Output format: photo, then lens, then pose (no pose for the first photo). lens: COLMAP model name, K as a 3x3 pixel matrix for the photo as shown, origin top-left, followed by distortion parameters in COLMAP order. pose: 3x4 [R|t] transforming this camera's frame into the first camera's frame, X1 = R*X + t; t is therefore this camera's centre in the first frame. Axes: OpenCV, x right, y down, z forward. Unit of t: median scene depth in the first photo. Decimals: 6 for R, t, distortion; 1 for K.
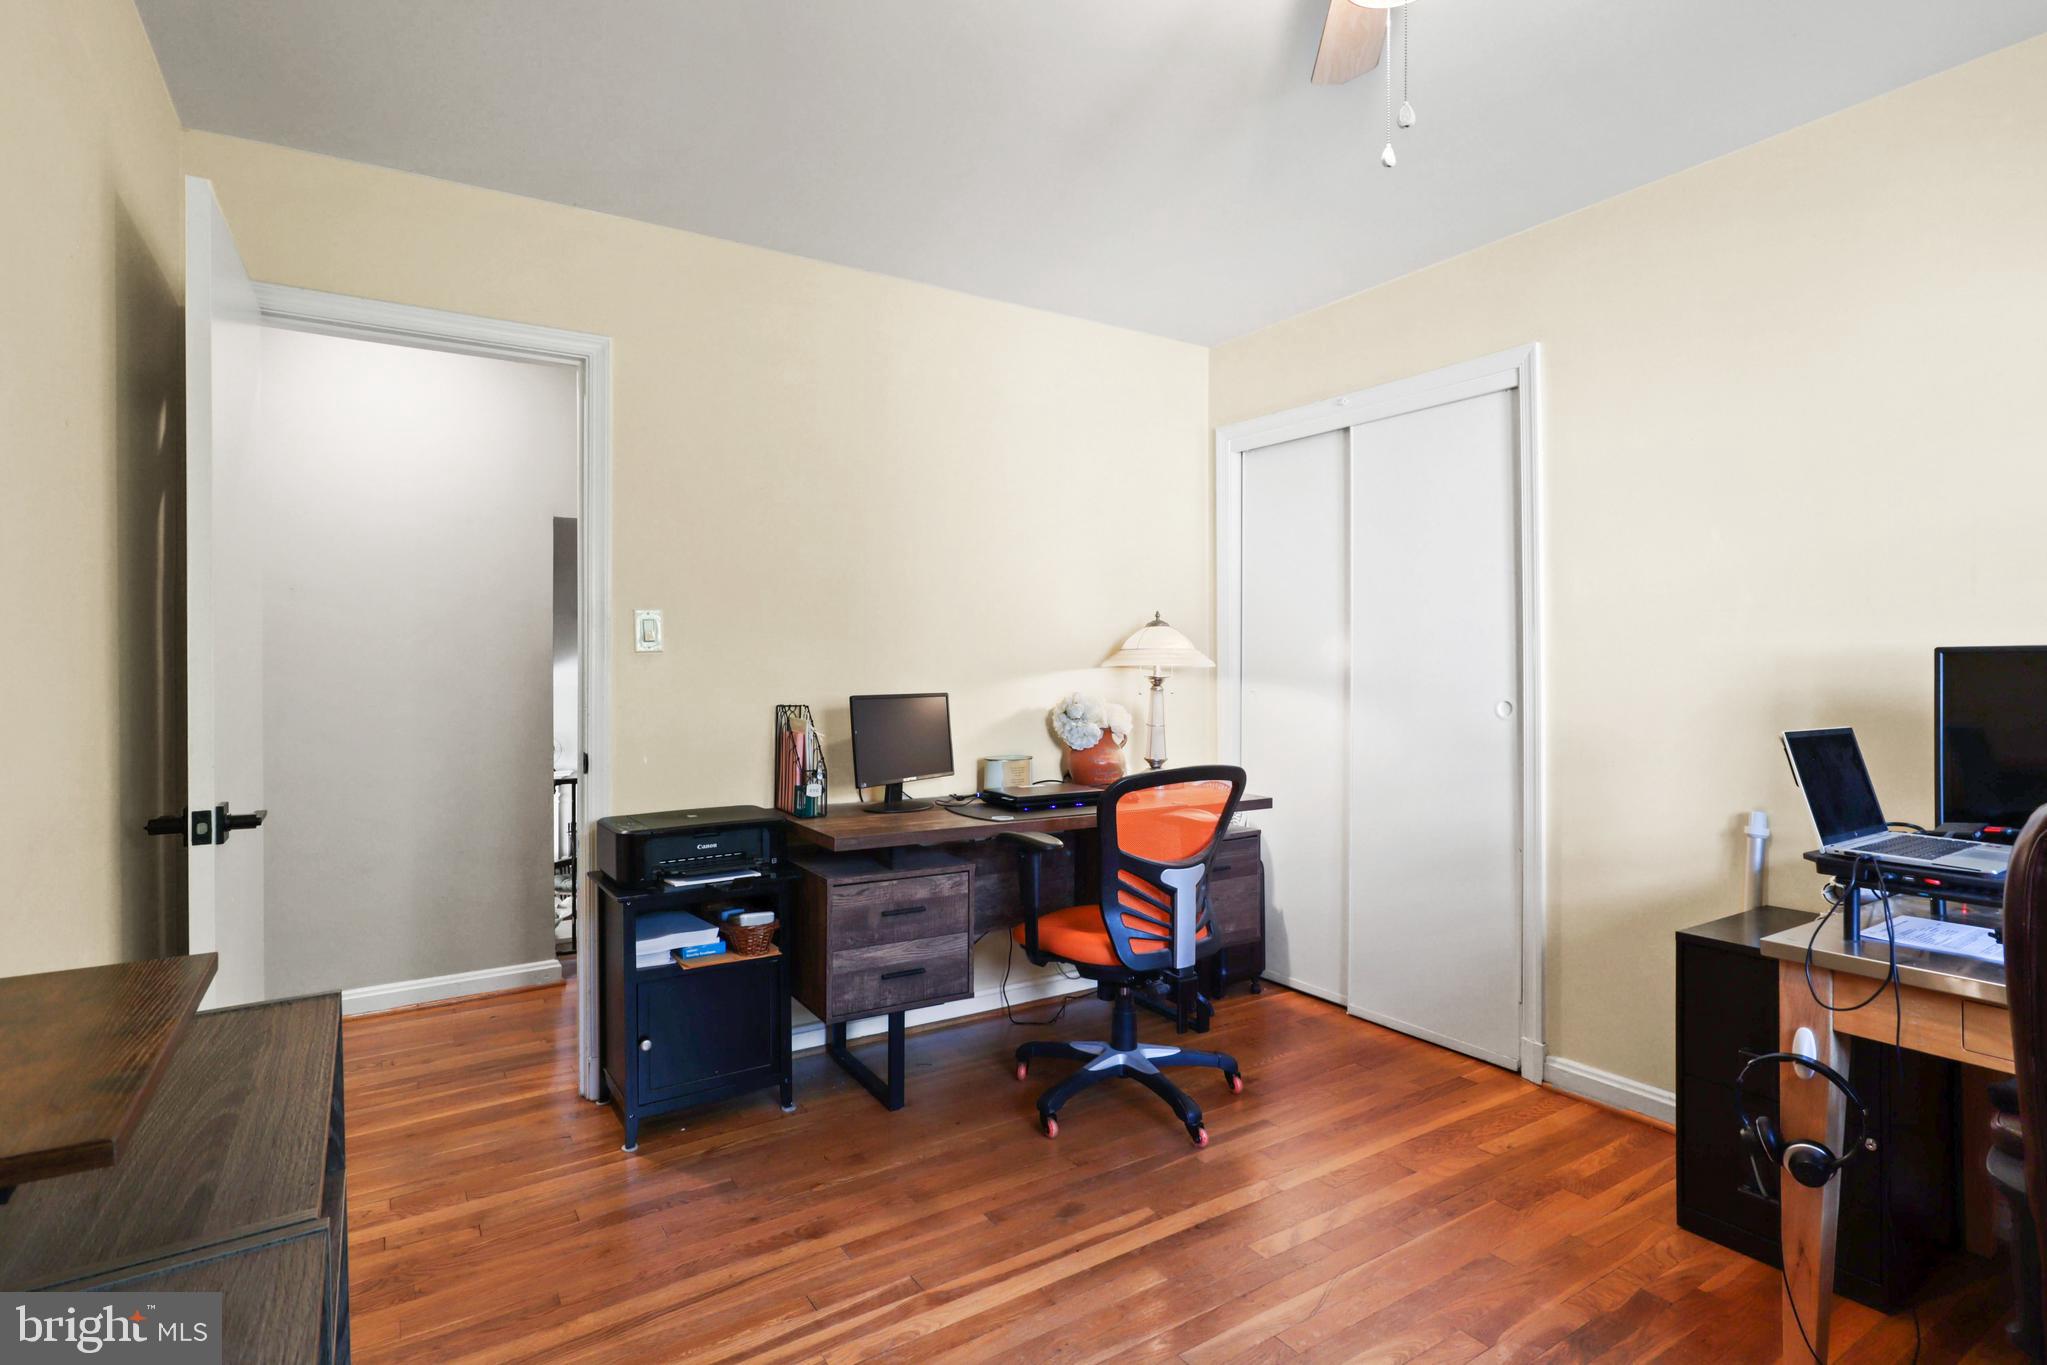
lens RADIAL K [[1016.6, 0, 1022.4], [0, 1016.6, 677.7], [0, 0, 1]] dist [0.000661, 0.000934]
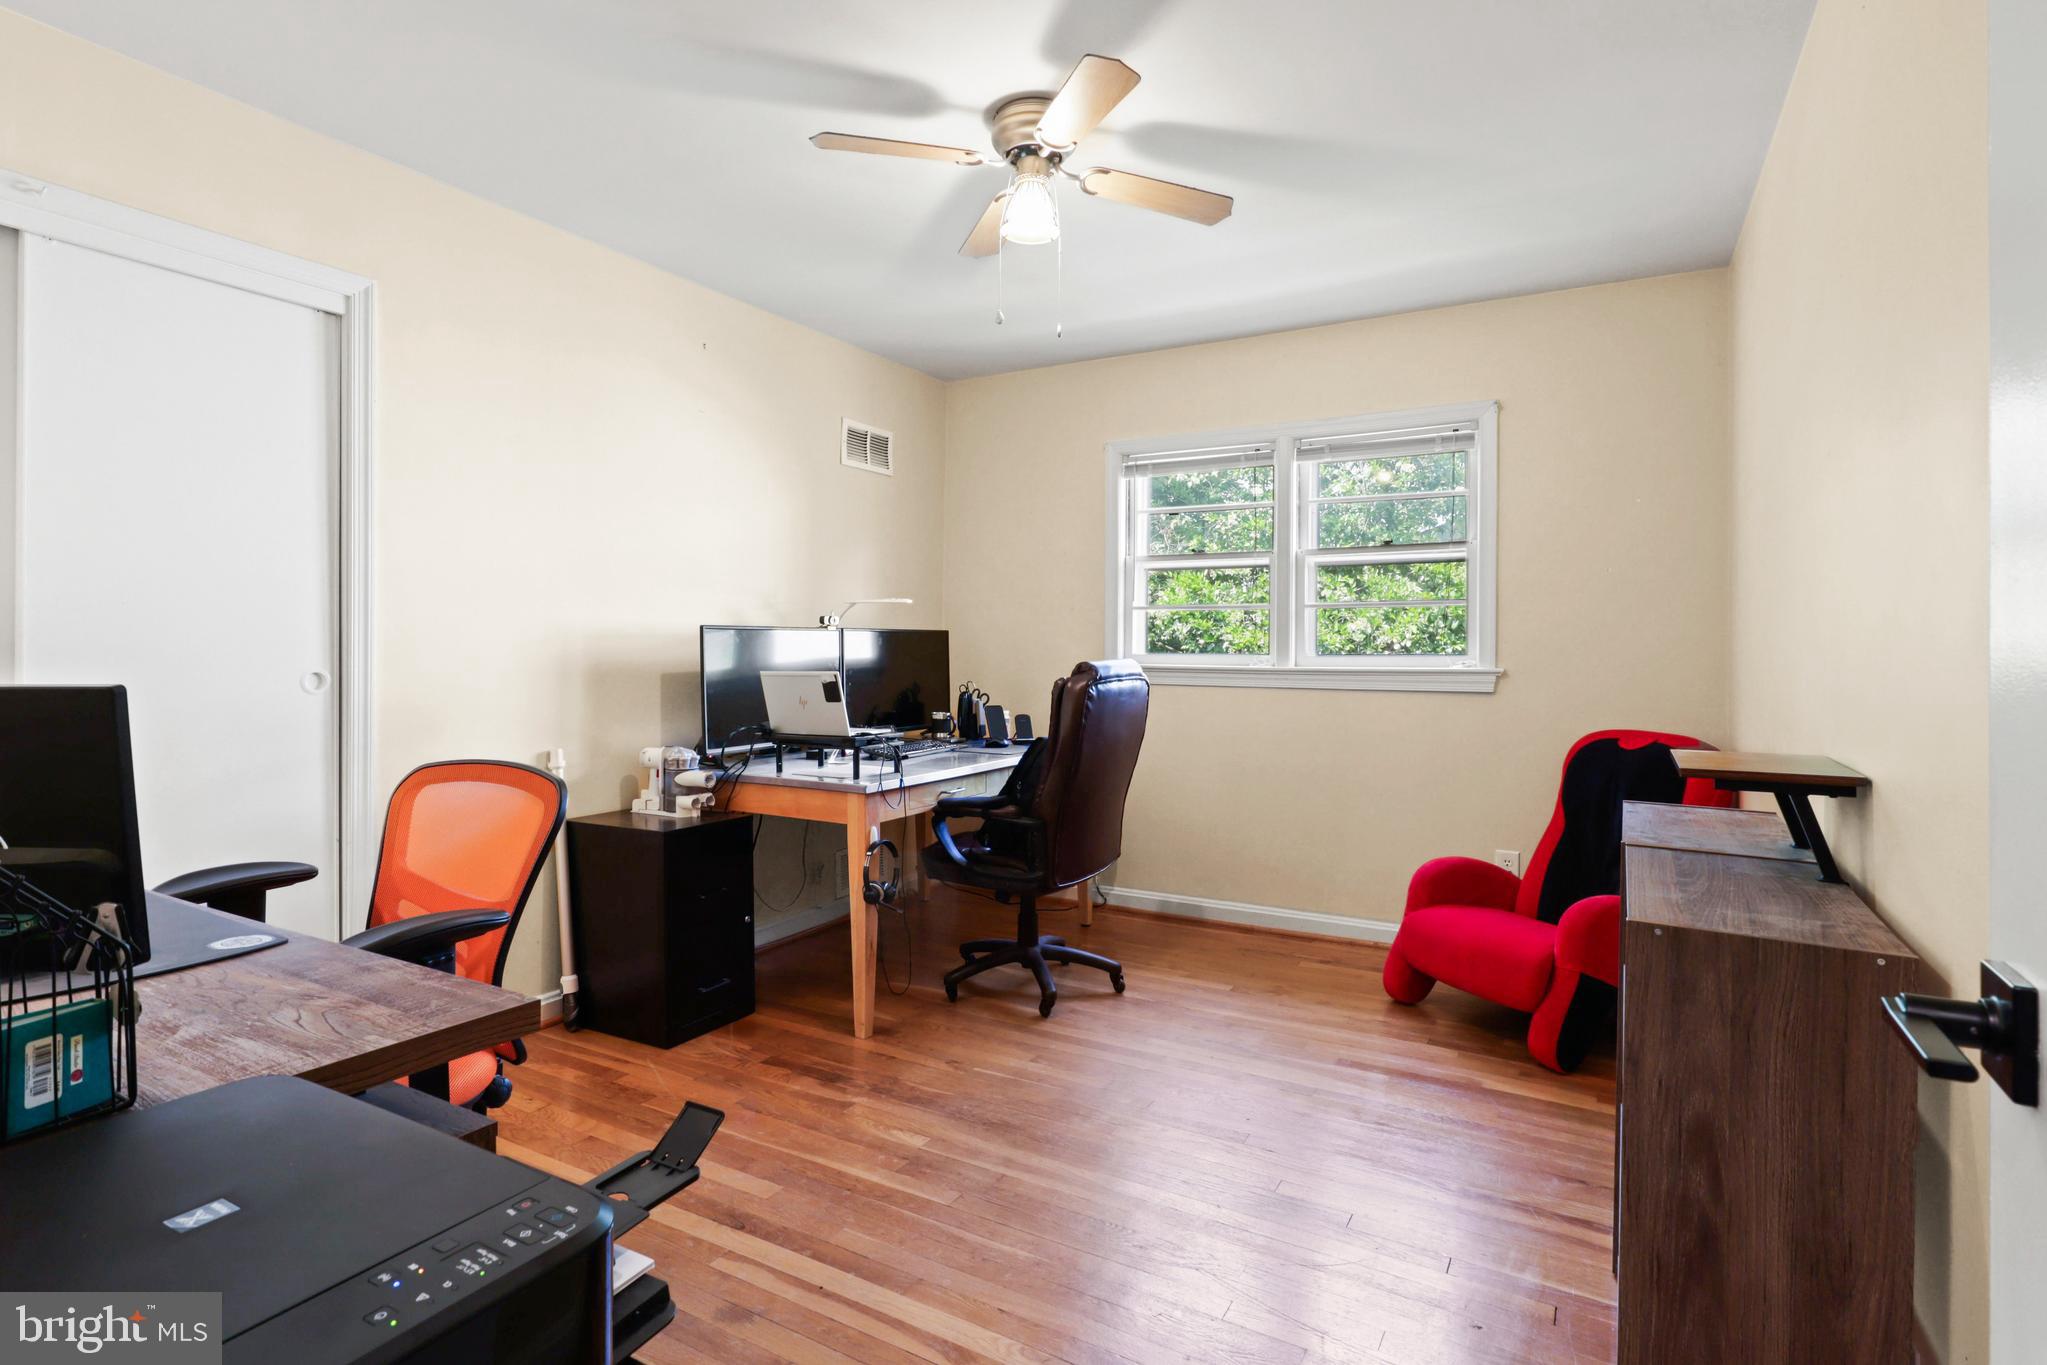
lens RADIAL K [[1039.8, 0, 1021.8], [0, 1039.8, 645.4], [0, 0, 1]] dist [-0.000374, 0.000073]
pose [[-0.451560, 0.003346, 0.892234, -0.830266], [0.007638, 0.999971, 0.000115, 0.007166], [-0.892208, 0.006867, -0.451572, 1.246524]]
